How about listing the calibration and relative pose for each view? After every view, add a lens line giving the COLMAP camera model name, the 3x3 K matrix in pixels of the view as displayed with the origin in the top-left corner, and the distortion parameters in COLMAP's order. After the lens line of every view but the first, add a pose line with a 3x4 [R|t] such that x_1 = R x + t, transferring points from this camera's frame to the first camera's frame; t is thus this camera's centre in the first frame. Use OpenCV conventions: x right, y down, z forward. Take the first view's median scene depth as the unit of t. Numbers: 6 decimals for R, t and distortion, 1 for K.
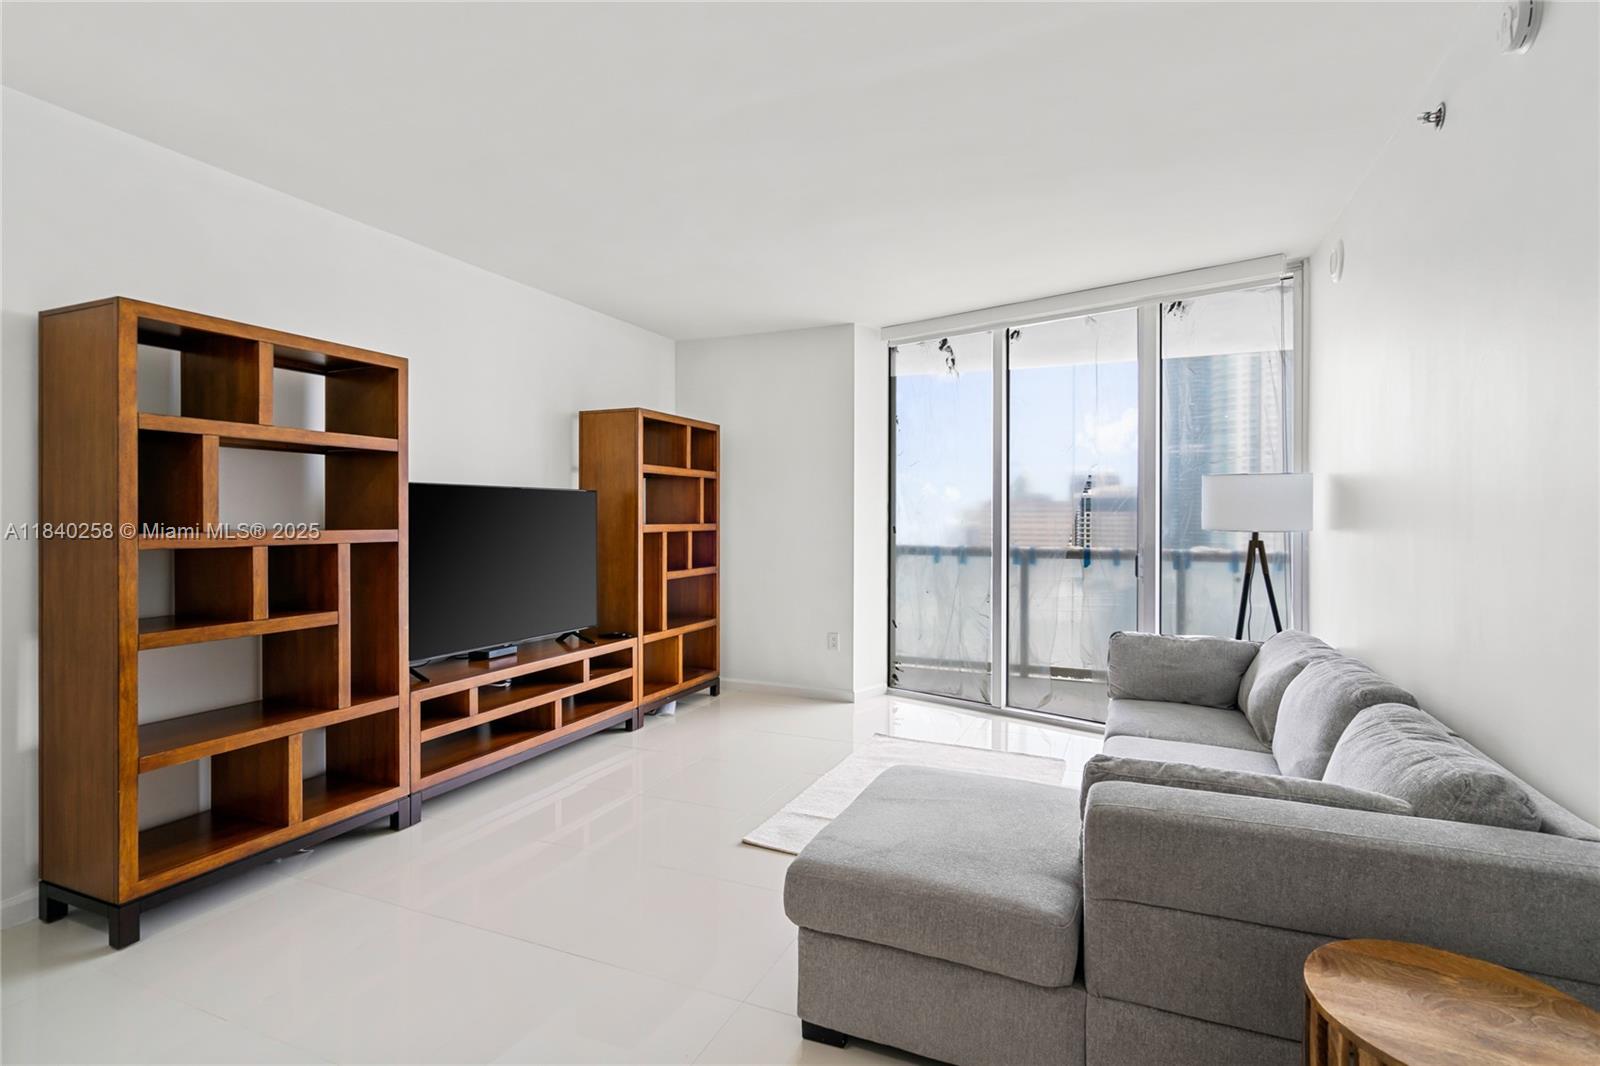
lens RADIAL K [[779.7, 0, 799.4], [0, 779.7, 518.8], [0, 0, 1]] dist [0.002455, 0.000636]
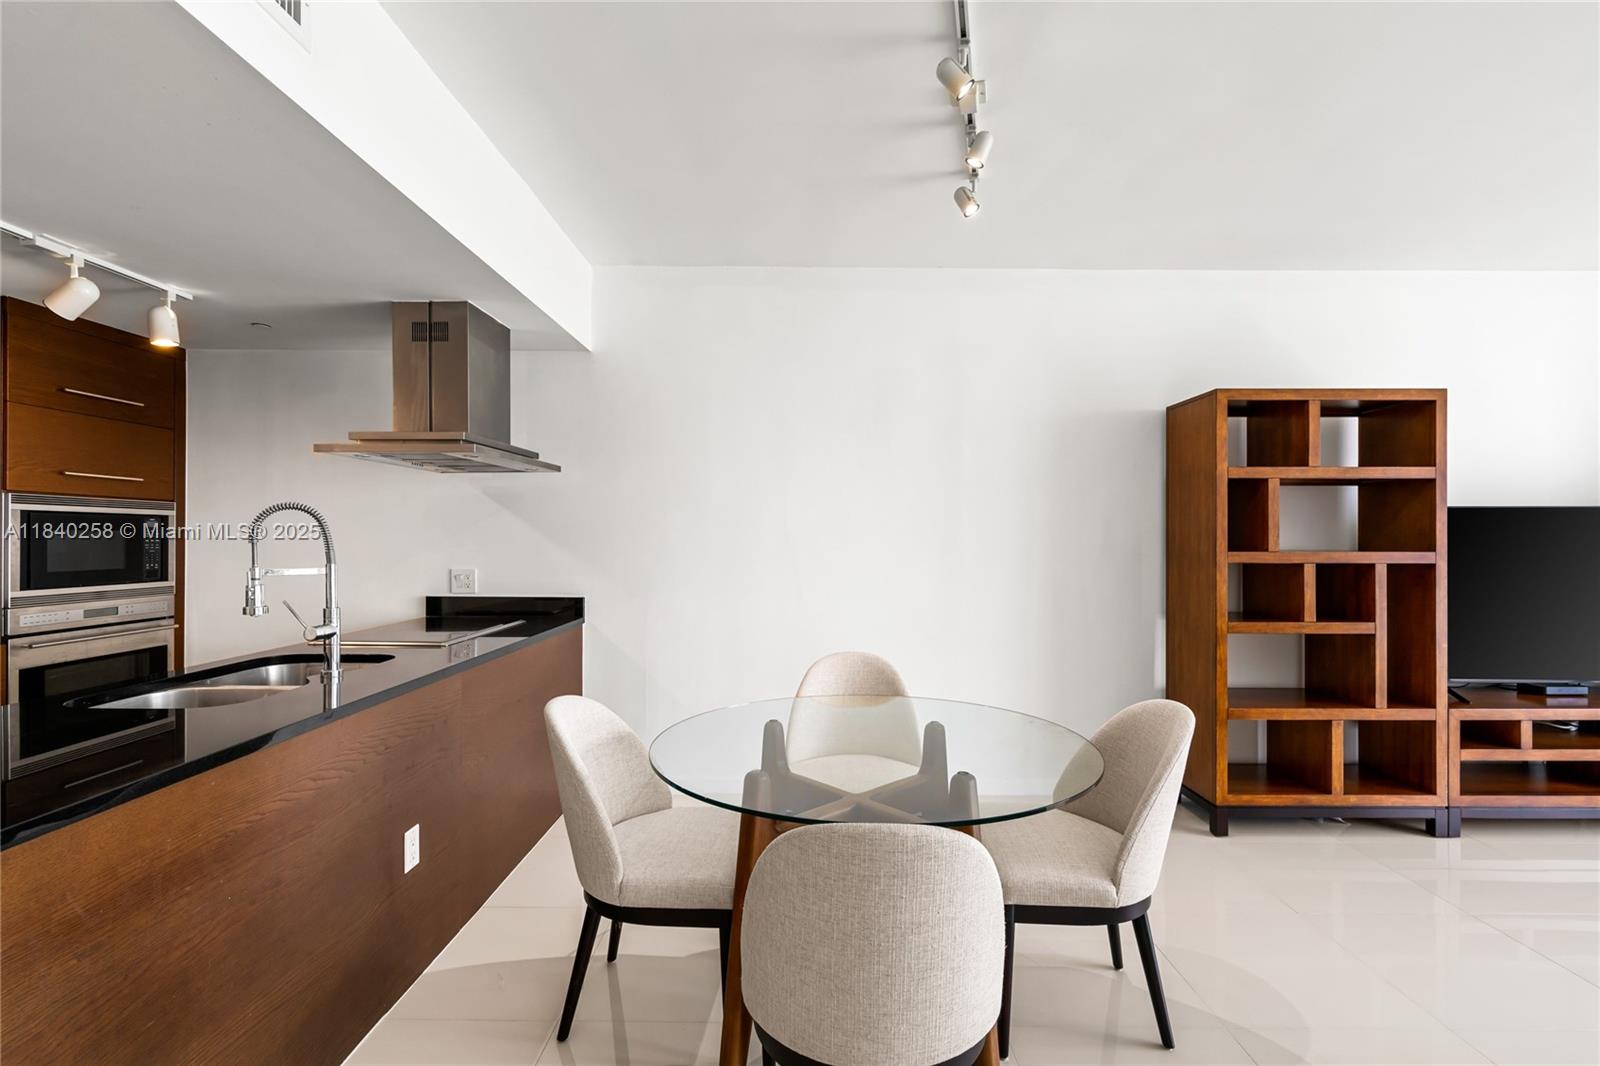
lens RADIAL K [[725.3, 0, 805.3], [0, 725.3, 539.5], [0, 0, 1]] dist [-0.002006, 0.000617]
pose [[0.397185, 0.001690, -0.917737, 0.042620], [-0.003826, 0.999993, 0.000186, -0.000283], [0.917731, 0.003438, 0.397189, -0.156257]]
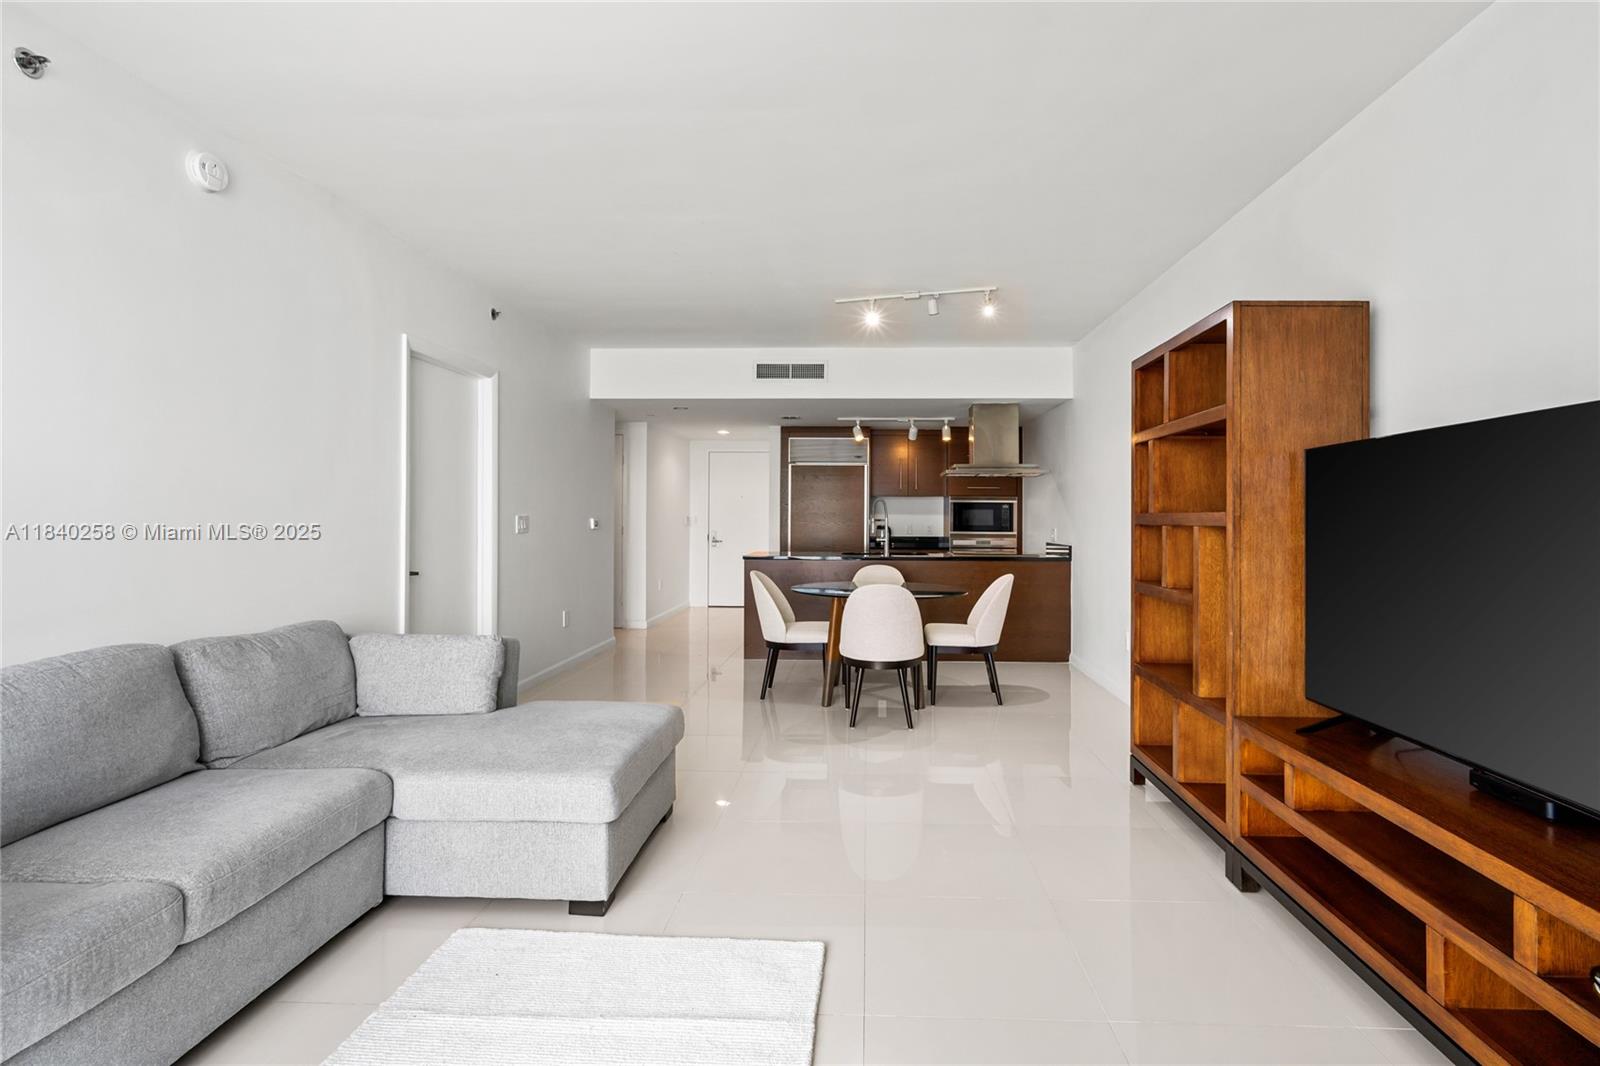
lens RADIAL K [[764.8, 0, 839.6], [0, 764.8, 509.1], [0, 0, 1]] dist [-0.002141, 0.001427]
pose [[-0.929860, -0.012573, -0.367698, 0.151417], [-0.009200, 0.999898, -0.010923, 0.020689], [0.367798, -0.006774, -0.929881, 1.441024]]
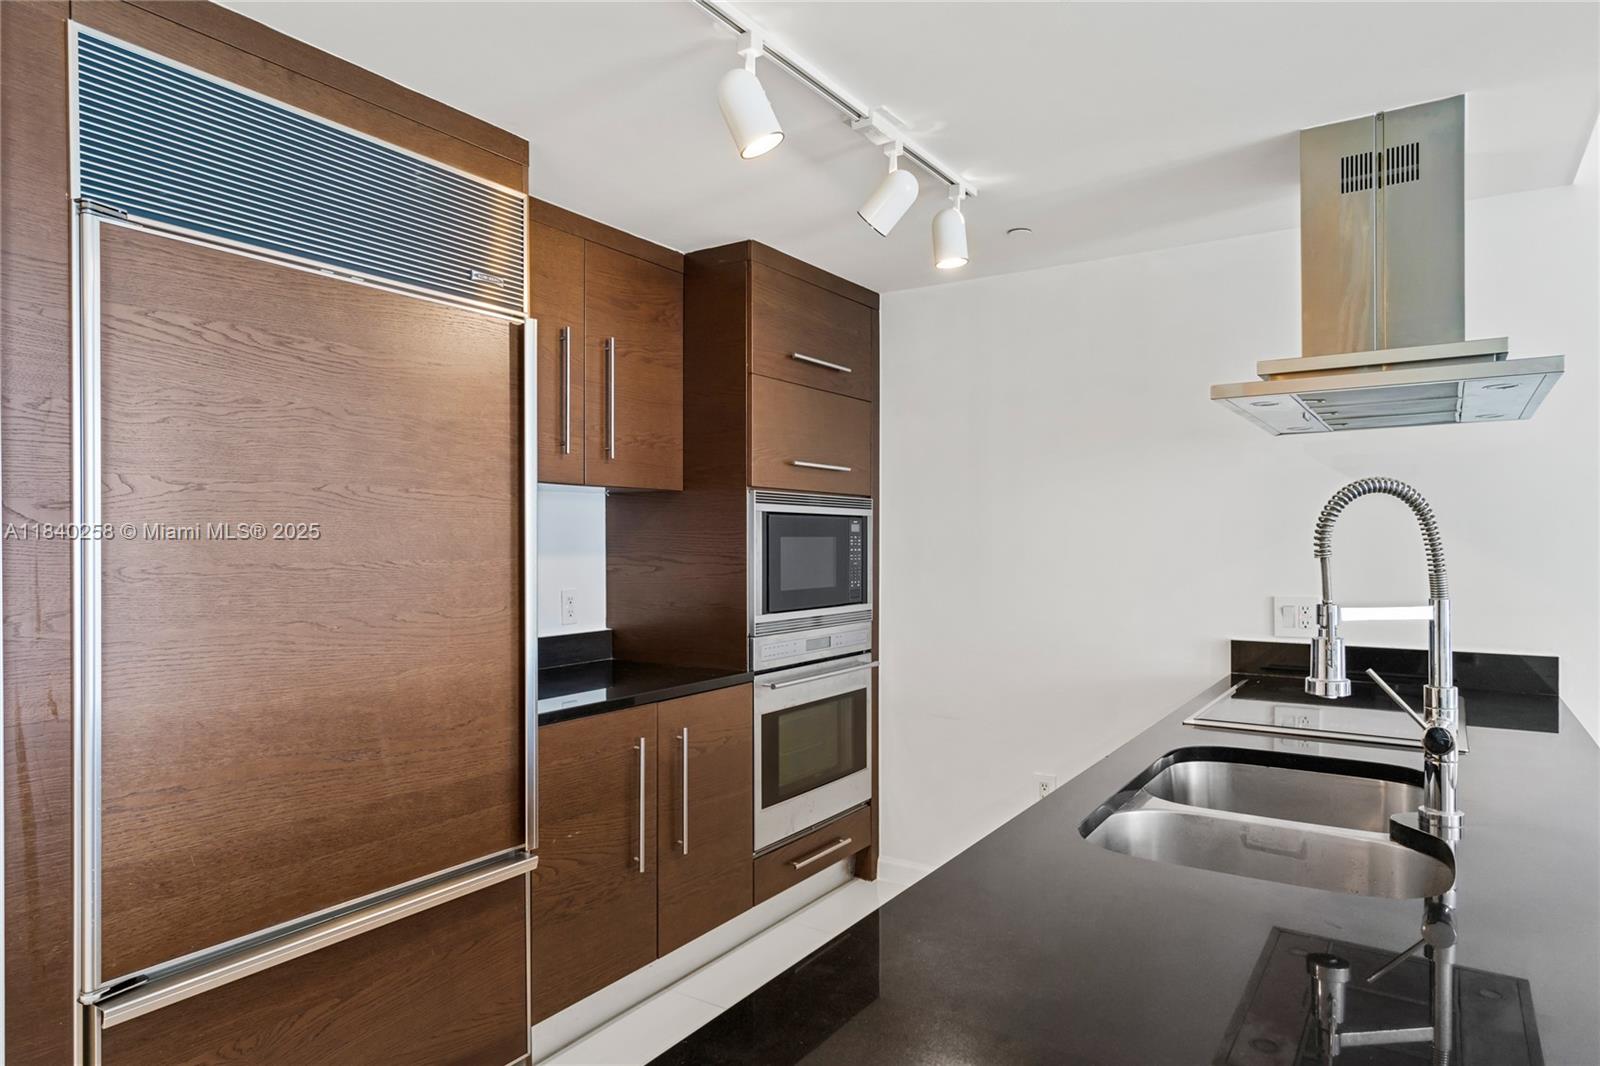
lens RADIAL K [[970.3, 0, 801.3], [0, 970.3, 547.3], [0, 0, 1]] dist [0.007161, 0.001551]
pose [[-0.165773, 0.003848, -0.986156, -0.216945], [0.001043, 0.999993, 0.003727, -0.001587], [0.986163, -0.000411, -0.165776, -0.466460]]
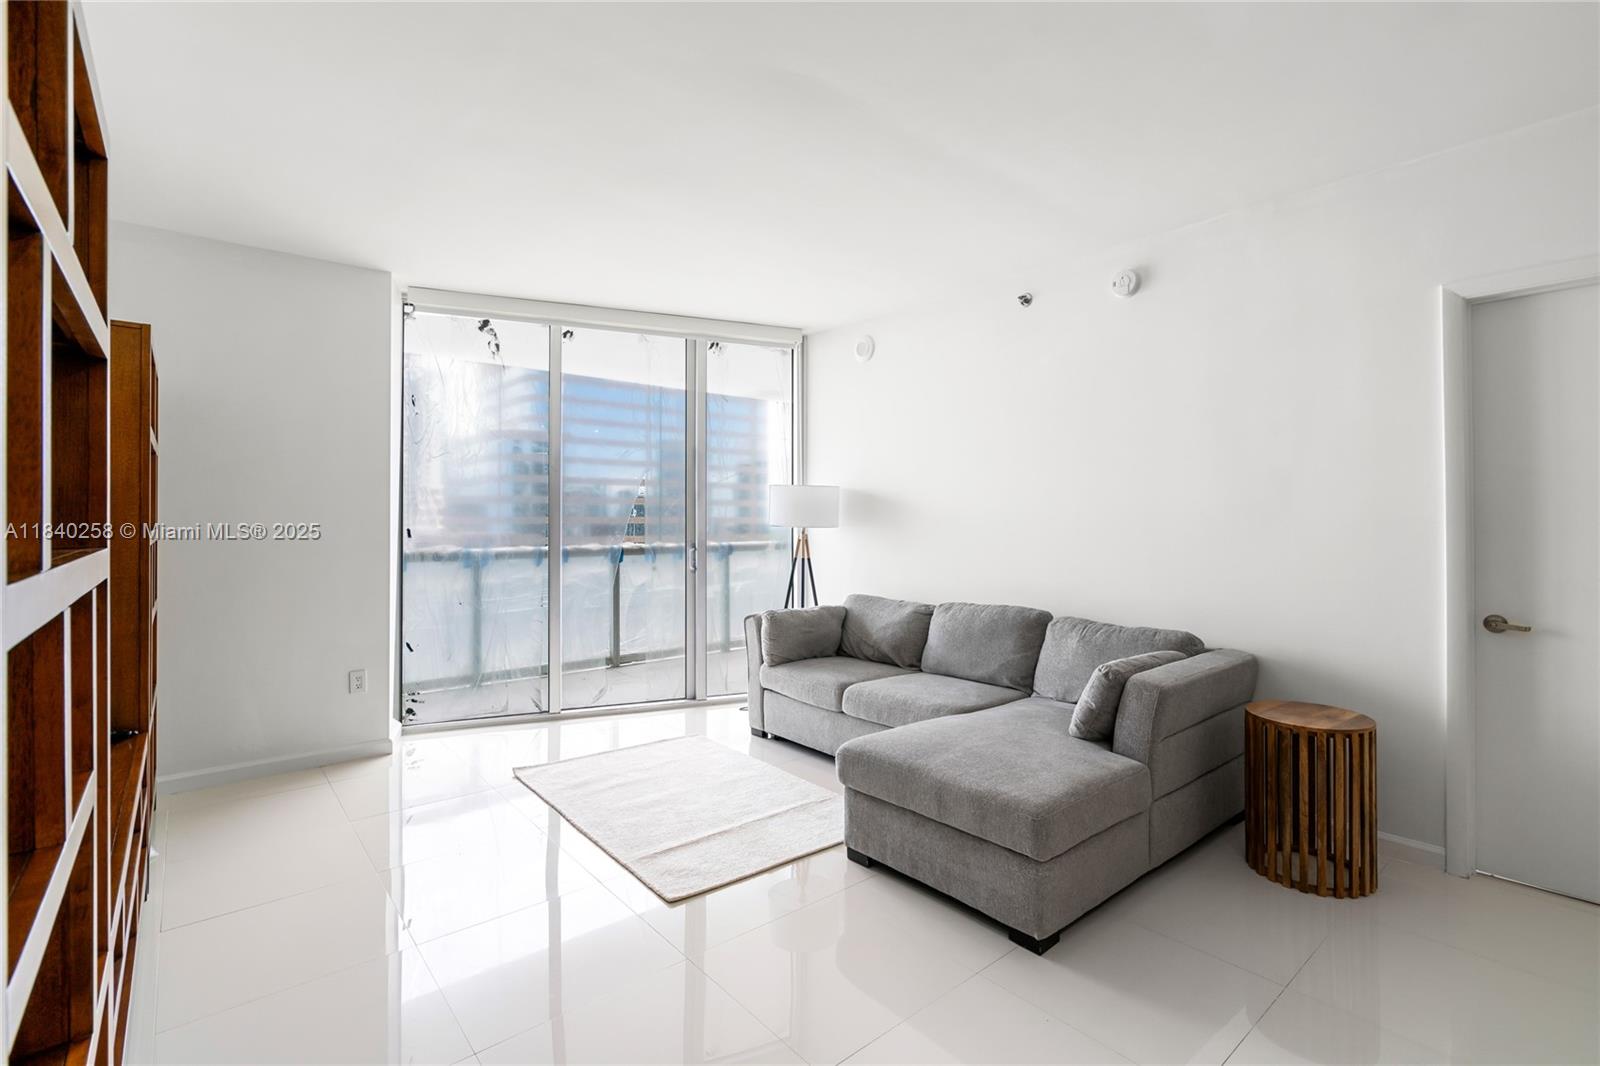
lens RADIAL K [[741.7, 0, 815.4], [0, 741.7, 516.8], [0, 0, 1]] dist [-0.022847, 0.000220]
pose [[0.442406, -0.000780, 0.896815, -0.627023], [0.005312, 0.999984, -0.001752, 0.000100], [-0.896799, 0.005539, 0.442403, 0.438372]]
